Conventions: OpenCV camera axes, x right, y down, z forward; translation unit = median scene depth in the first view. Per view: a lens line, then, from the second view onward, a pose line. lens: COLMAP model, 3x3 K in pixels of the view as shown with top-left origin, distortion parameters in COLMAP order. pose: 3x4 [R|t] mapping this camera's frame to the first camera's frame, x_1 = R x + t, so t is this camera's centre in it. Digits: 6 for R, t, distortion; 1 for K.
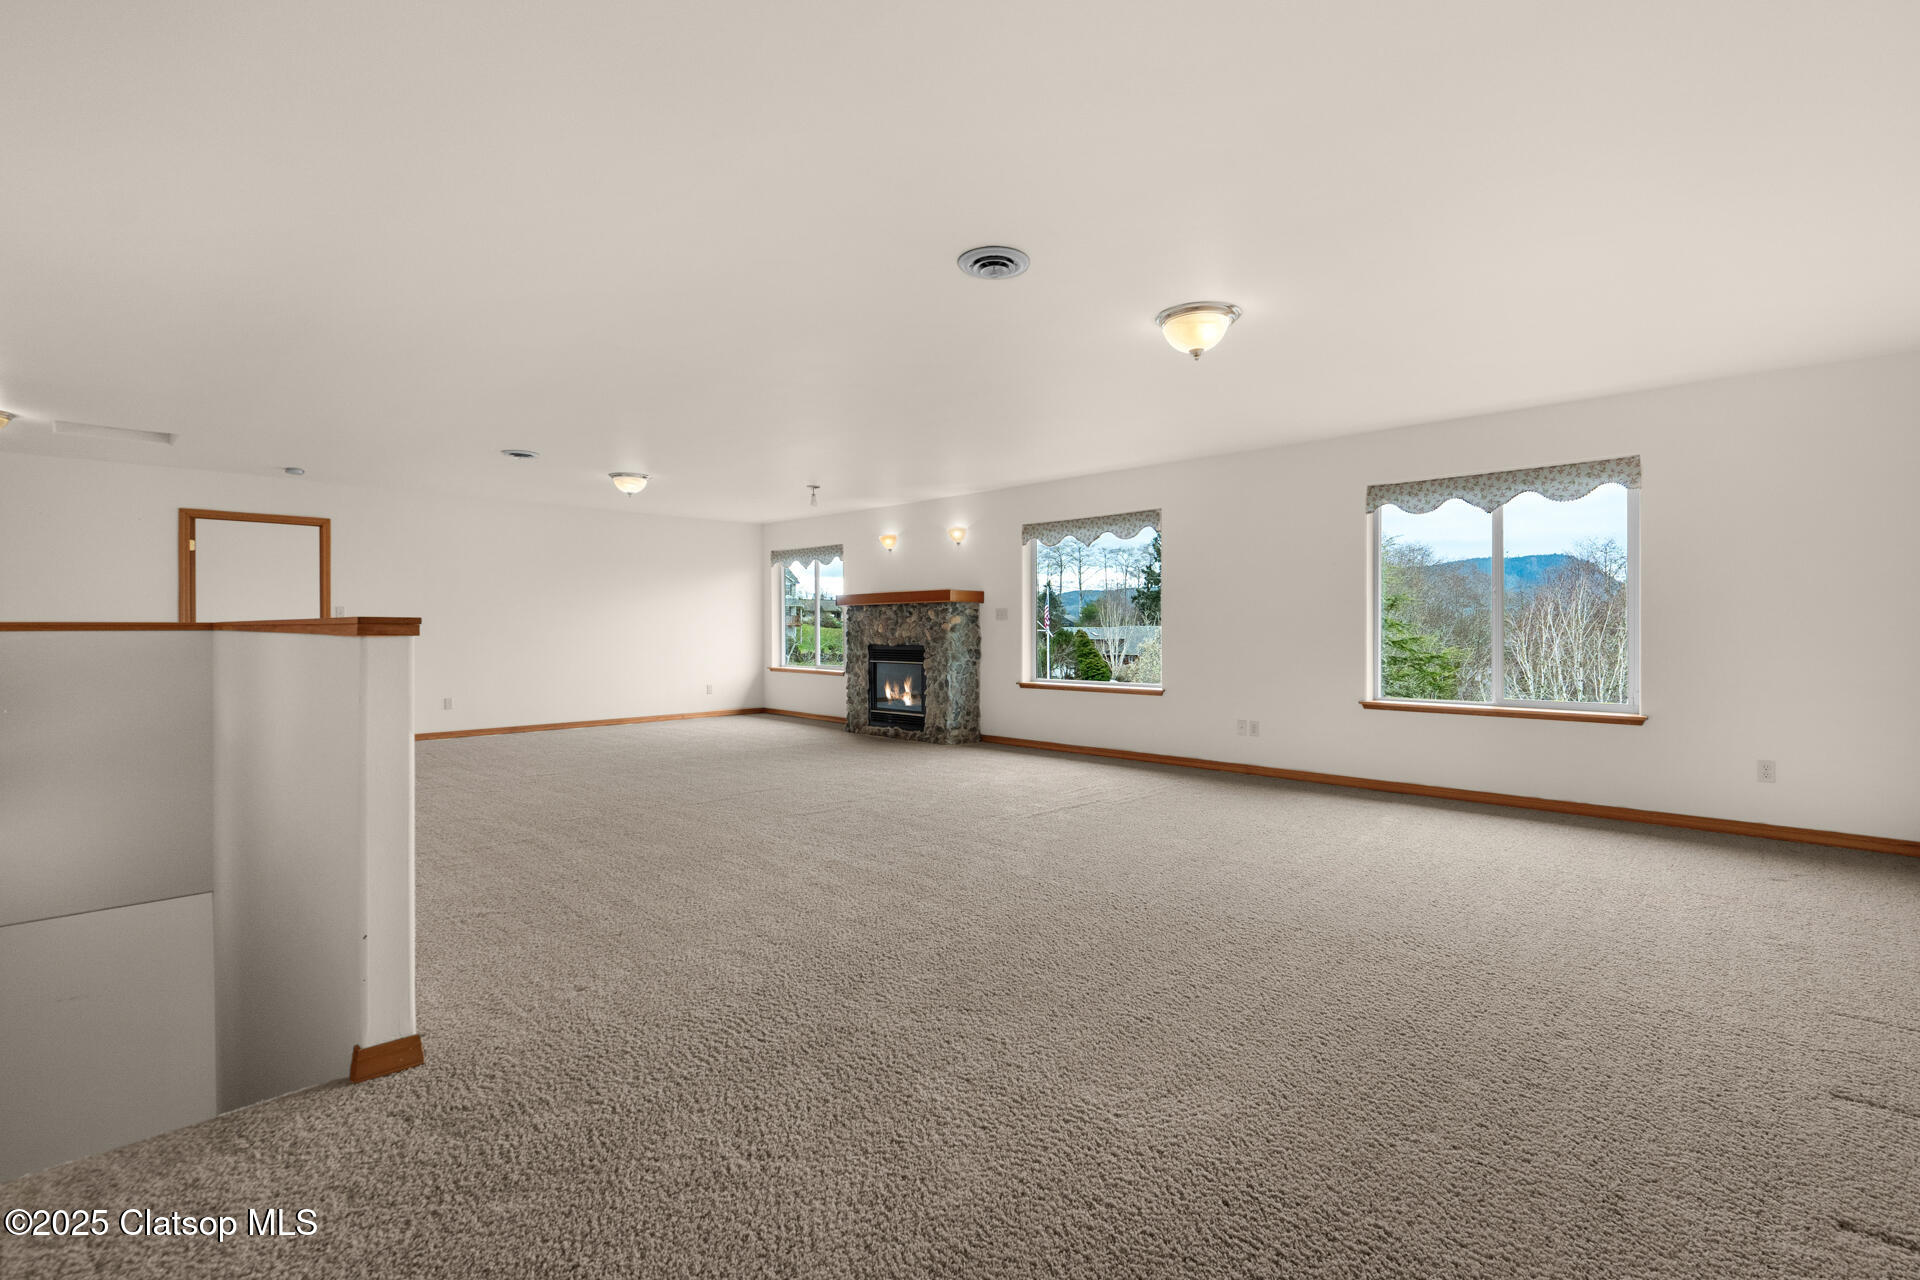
lens RADIAL K [[851.0, 0, 961.4], [0, 851.0, 629.3], [0, 0, 1]] dist [-0.003125, -0.000276]
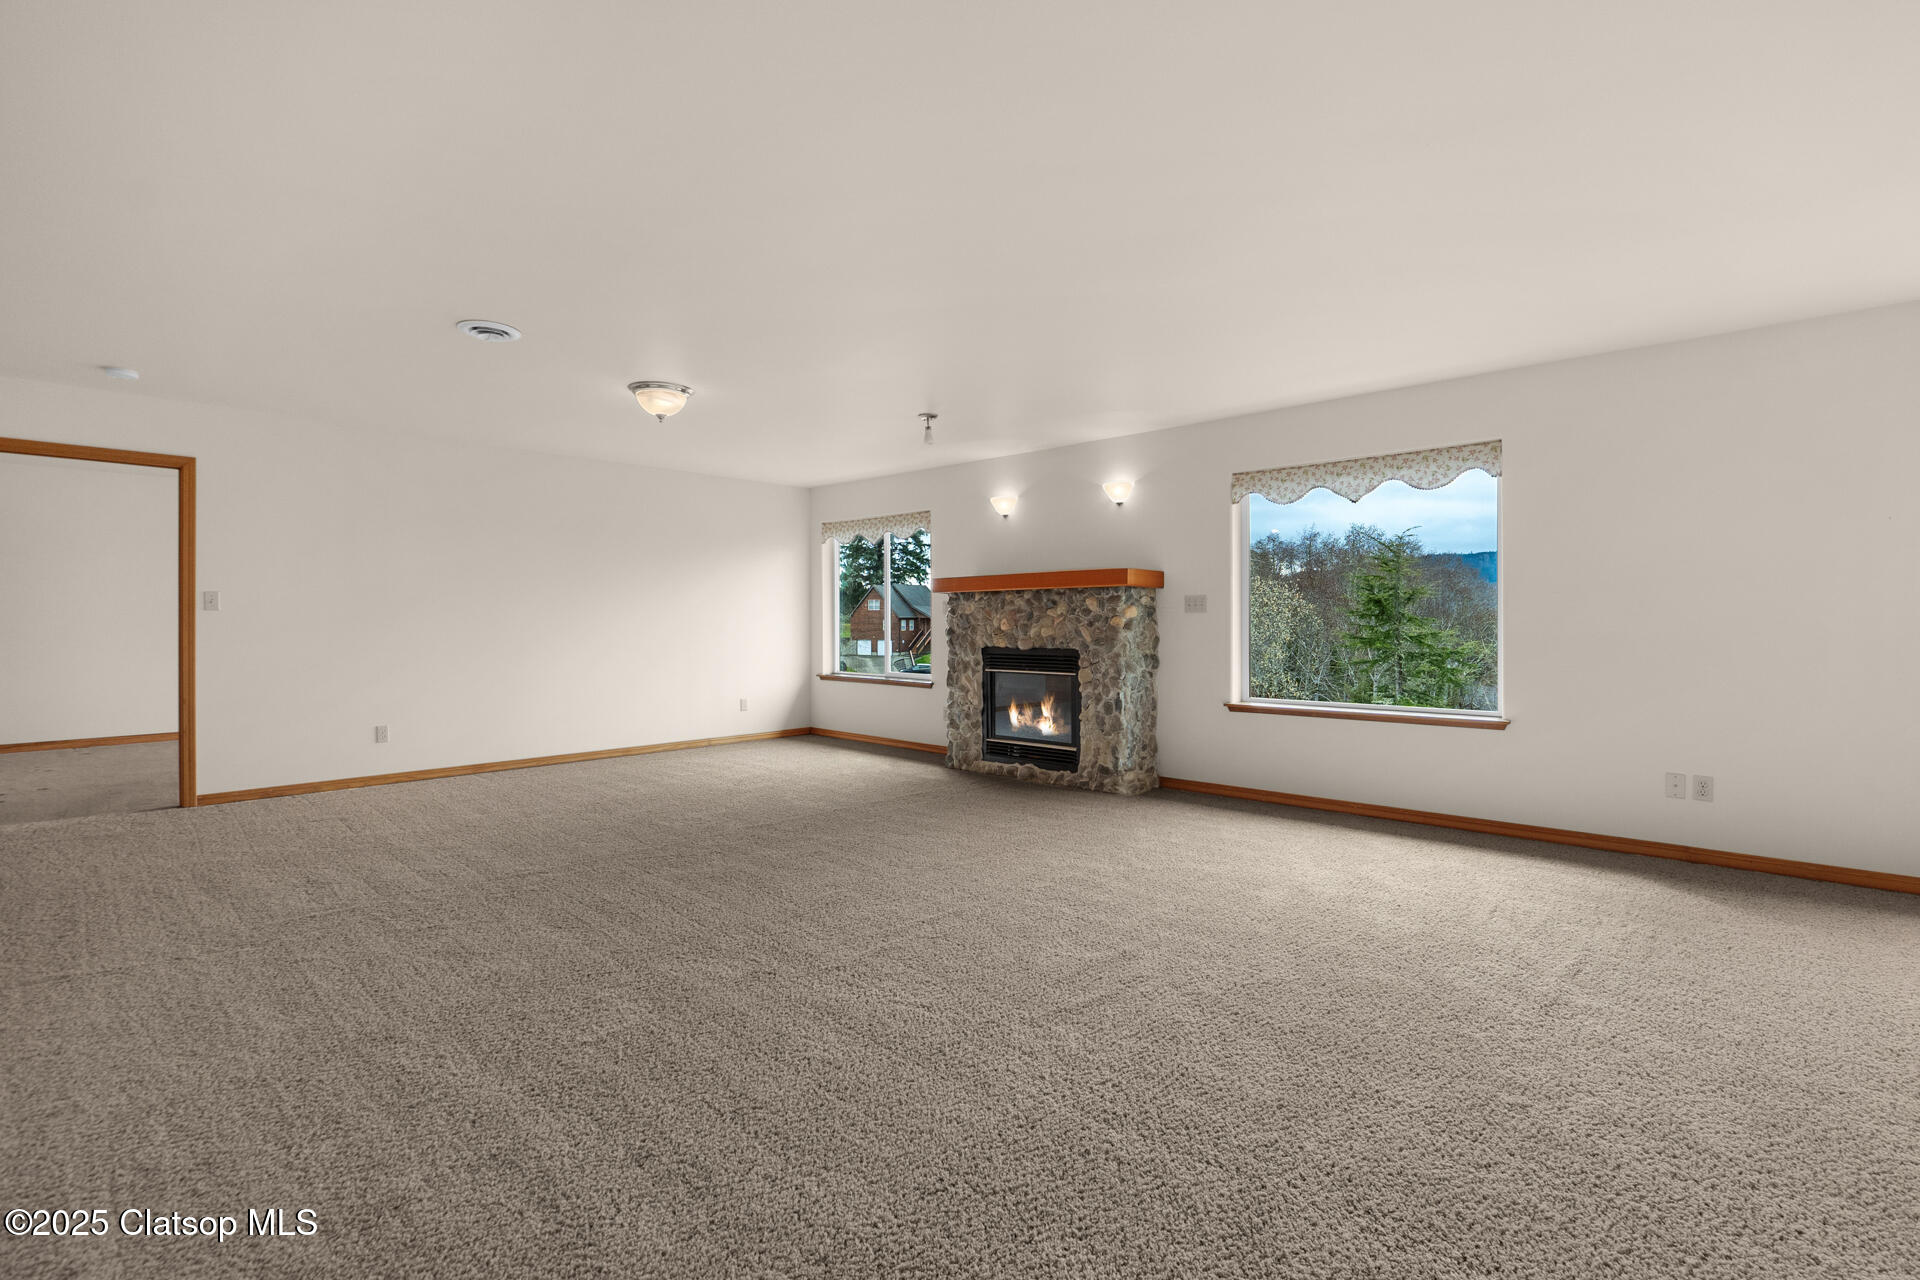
lens RADIAL K [[851.0, 0, 961.4], [0, 851.0, 629.3], [0, 0, 1]] dist [-0.003125, -0.000276]
pose [[0.999474, 0.000405, 0.032428, -0.161989], [-0.000630, 0.999976, 0.006922, -0.001936], [-0.032424, -0.006939, 0.999450, 0.307152]]
